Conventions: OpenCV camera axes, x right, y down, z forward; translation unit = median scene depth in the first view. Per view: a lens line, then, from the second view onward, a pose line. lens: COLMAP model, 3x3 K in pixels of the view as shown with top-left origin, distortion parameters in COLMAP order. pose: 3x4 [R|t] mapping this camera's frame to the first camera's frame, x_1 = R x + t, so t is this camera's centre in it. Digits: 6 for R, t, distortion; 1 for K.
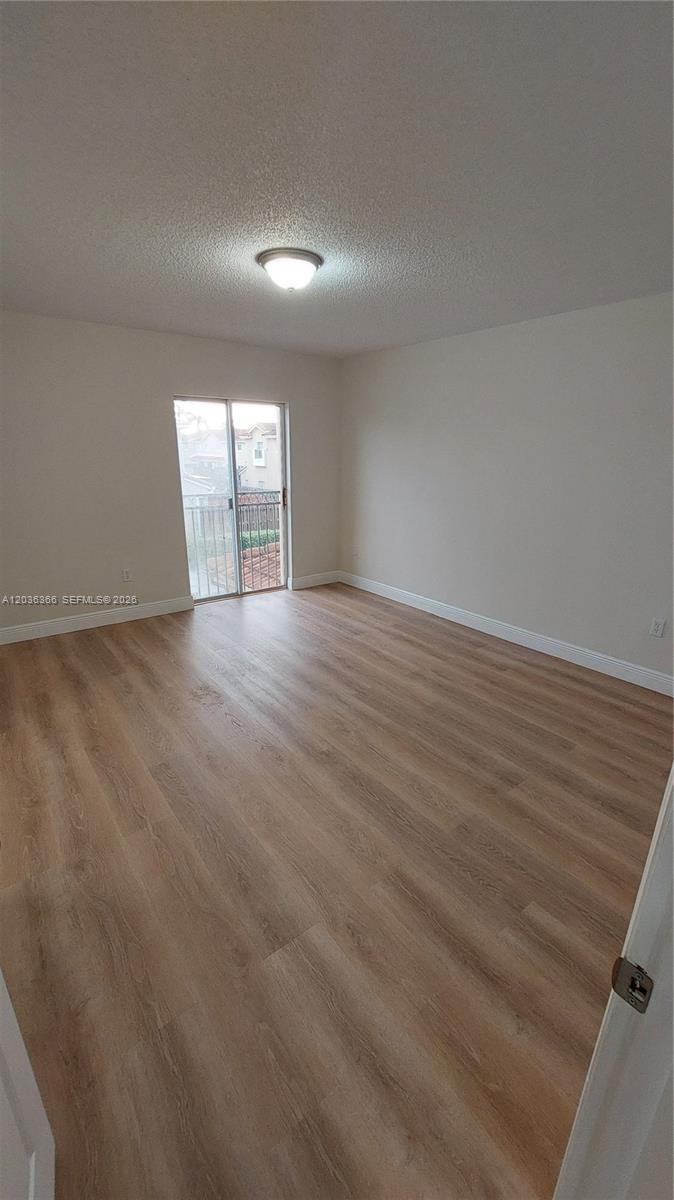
lens RADIAL K [[479.5, 0, 336.6], [0, 479.5, 602.3], [0, 0, 1]] dist [-0.004879, -0.000661]
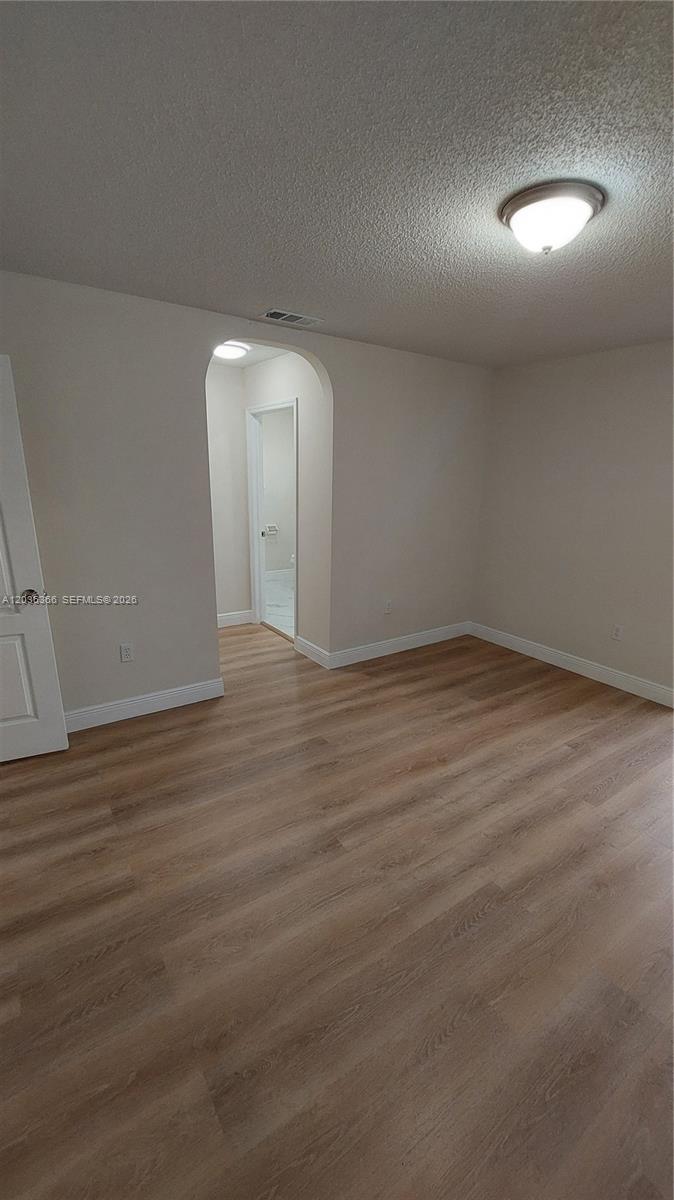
lens RADIAL K [[479.5, 0, 335.9], [0, 479.5, 602.1], [0, 0, 1]] dist [-0.004879, -0.000661]
pose [[-0.043711, 0.254781, -0.966010, 0.633900], [-0.323162, 0.911344, 0.254986, -0.262853], [0.945333, 0.323324, 0.042499, 0.791545]]
